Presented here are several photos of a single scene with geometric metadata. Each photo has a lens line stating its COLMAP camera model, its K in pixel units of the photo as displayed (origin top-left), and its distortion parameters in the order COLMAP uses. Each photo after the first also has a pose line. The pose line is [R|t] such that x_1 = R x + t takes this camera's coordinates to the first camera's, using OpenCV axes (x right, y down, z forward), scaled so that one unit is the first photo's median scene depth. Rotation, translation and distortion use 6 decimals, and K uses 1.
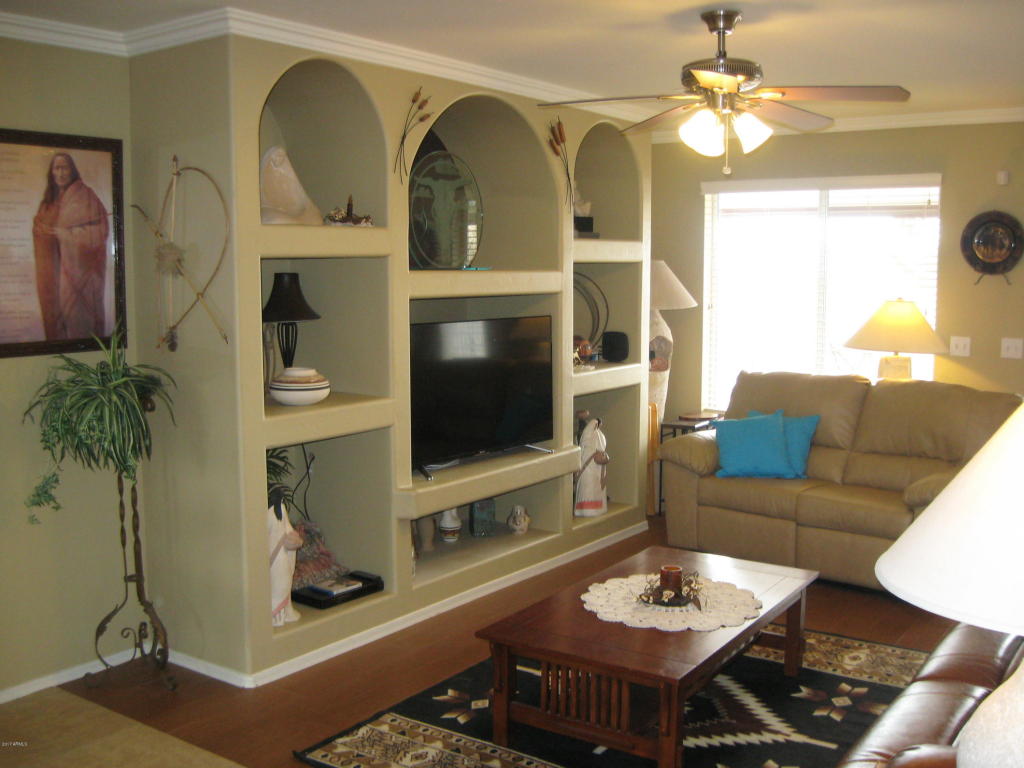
lens RADIAL K [[1046.6, 0, 515.4], [0, 1046.6, 388.7], [0, 0, 1]] dist [-0.121664, 0.000000]
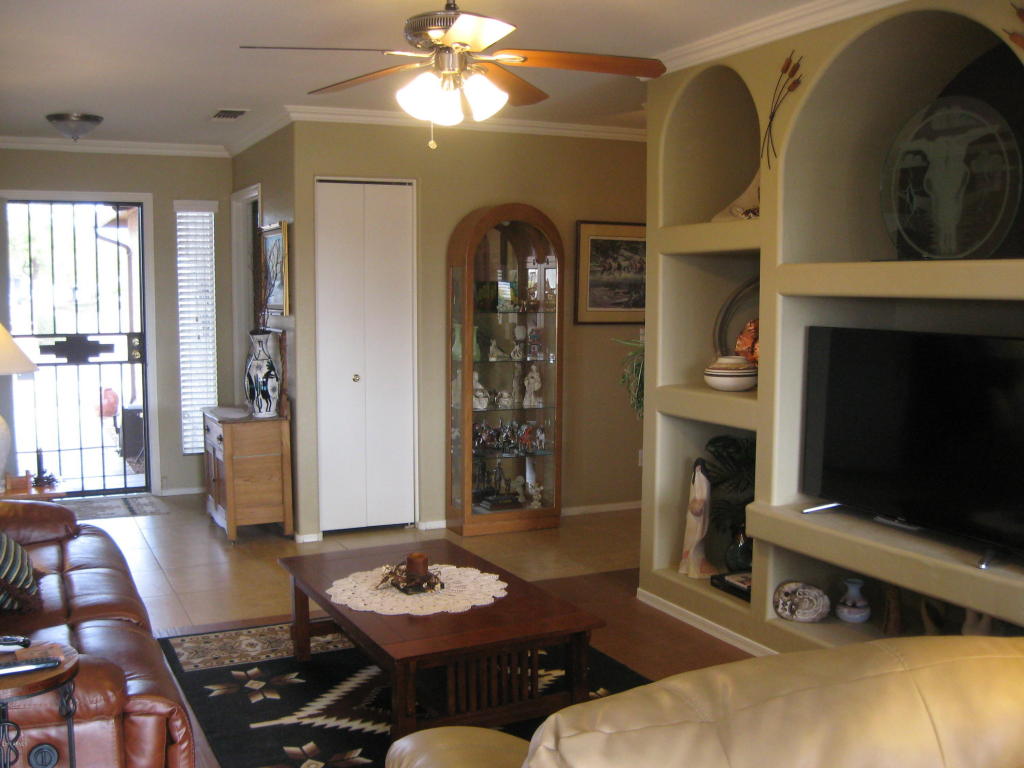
lens RADIAL K [[1046.6, 0, 514.6], [0, 1046.6, 384.9], [0, 0, 1]] dist [-0.121664, 0.000000]
pose [[-0.468854, 0.089497, -0.878730, 0.892948], [-0.097706, 0.983493, 0.152299, -0.140532], [0.877855, 0.157263, -0.452370, 1.380050]]
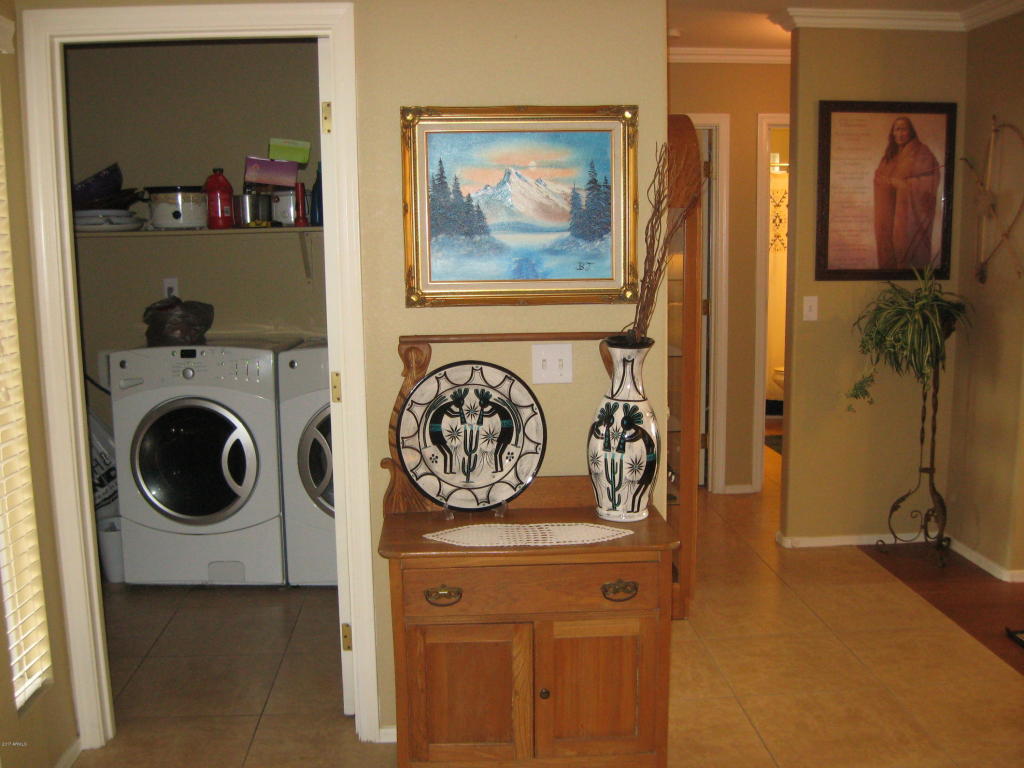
lens RADIAL K [[1046.6, 0, 511.2], [0, 1046.6, 383.7], [0, 0, 1]] dist [-0.121664, 0.000000]
pose [[0.622396, 0.110401, -0.774877, 0.246463], [-0.078425, 0.993817, 0.078602, 0.027952], [0.778764, 0.011848, 0.627206, -0.136219]]
